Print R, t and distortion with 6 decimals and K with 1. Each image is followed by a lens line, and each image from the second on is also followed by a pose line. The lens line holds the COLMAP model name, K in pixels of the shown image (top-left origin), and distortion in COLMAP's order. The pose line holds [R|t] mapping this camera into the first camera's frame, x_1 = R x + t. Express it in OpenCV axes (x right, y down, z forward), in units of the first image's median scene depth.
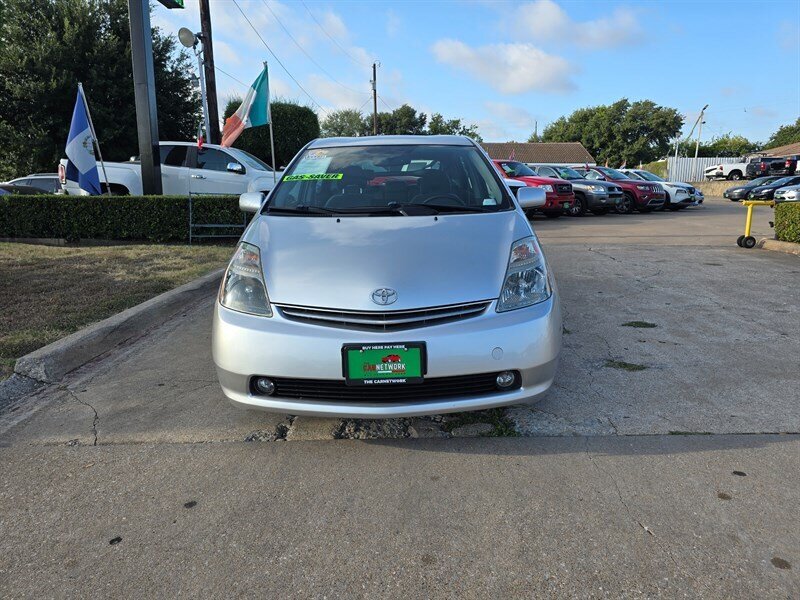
lens RADIAL K [[542.5, 0, 404.2], [0, 542.5, 296.2], [0, 0, 1]] dist [0.066953, -0.061170]
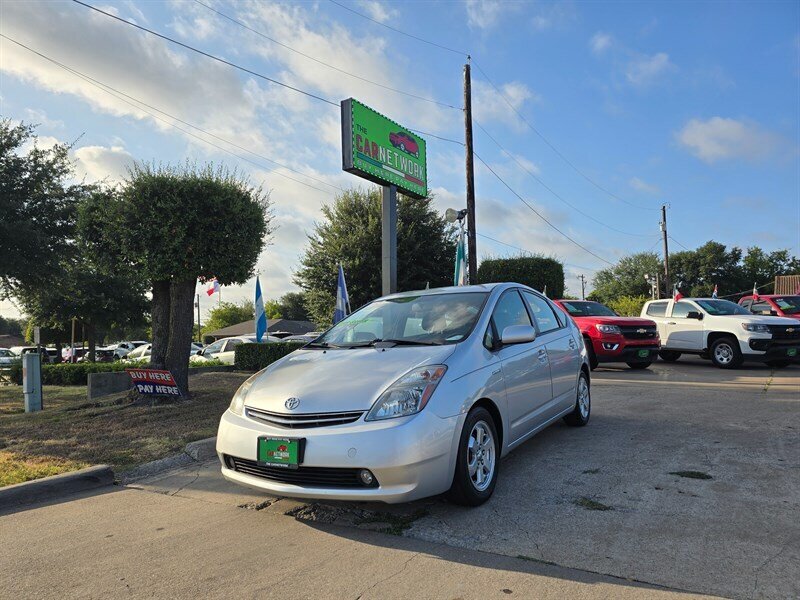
lens RADIAL K [[548.8, 0, 403.7], [0, 548.8, 299.5], [0, 0, 1]] dist [0.064152, -0.064600]
pose [[0.845160, -0.053997, -0.531779, 0.806129], [-0.083945, 0.969130, -0.231820, 0.038485], [0.527880, 0.240566, 0.814537, -0.062634]]
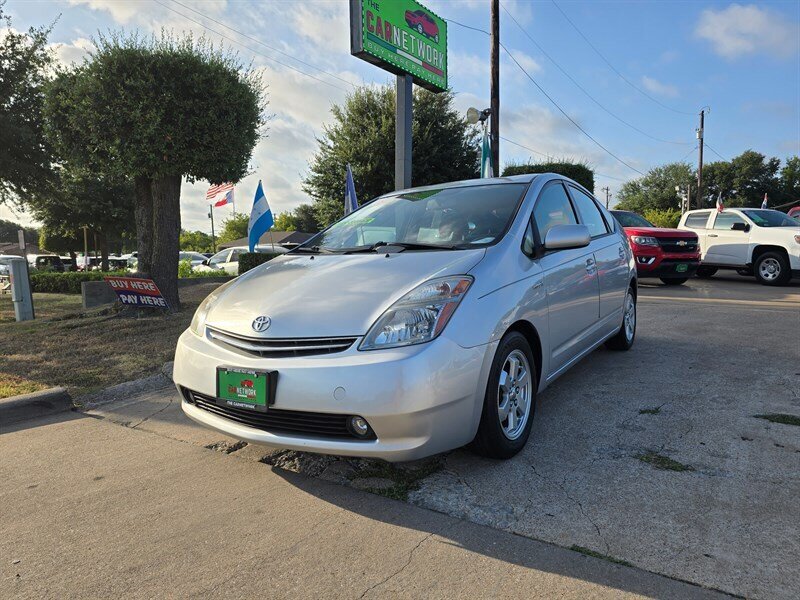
lens RADIAL K [[540.7, 0, 403.0], [0, 540.7, 309.4], [0, 0, 1]] dist [0.062905, -0.063689]
pose [[0.828946, 0.050735, -0.557023, 0.625230], [-0.099932, 0.993288, -0.058244, 0.005158], [0.550329, 0.103946, 0.828452, 0.237407]]
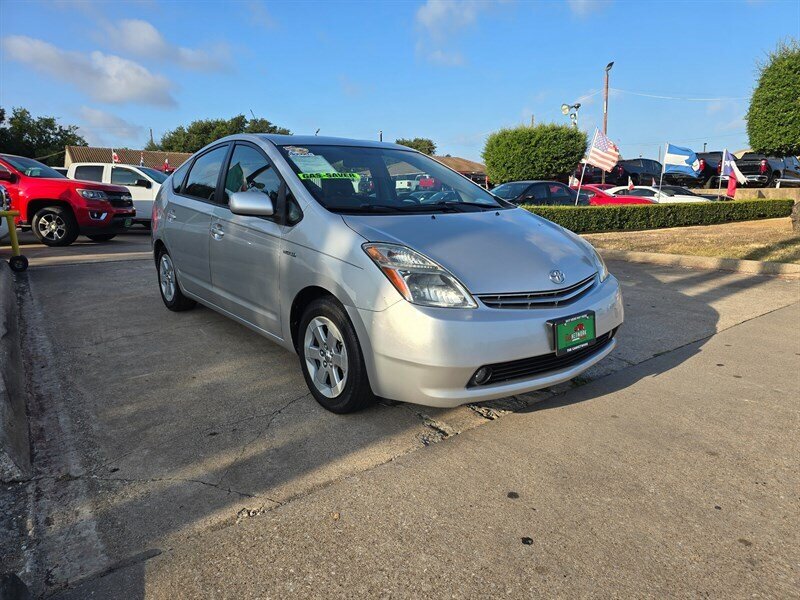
lens RADIAL K [[548.8, 0, 403.7], [0, 548.8, 299.5], [0, 0, 1]] dist [0.064152, -0.064600]
pose [[0.766627, -0.112306, 0.632195, -0.852033], [0.125172, 0.991835, 0.024405, -0.017605], [-0.629774, 0.060424, 0.774425, 0.243924]]
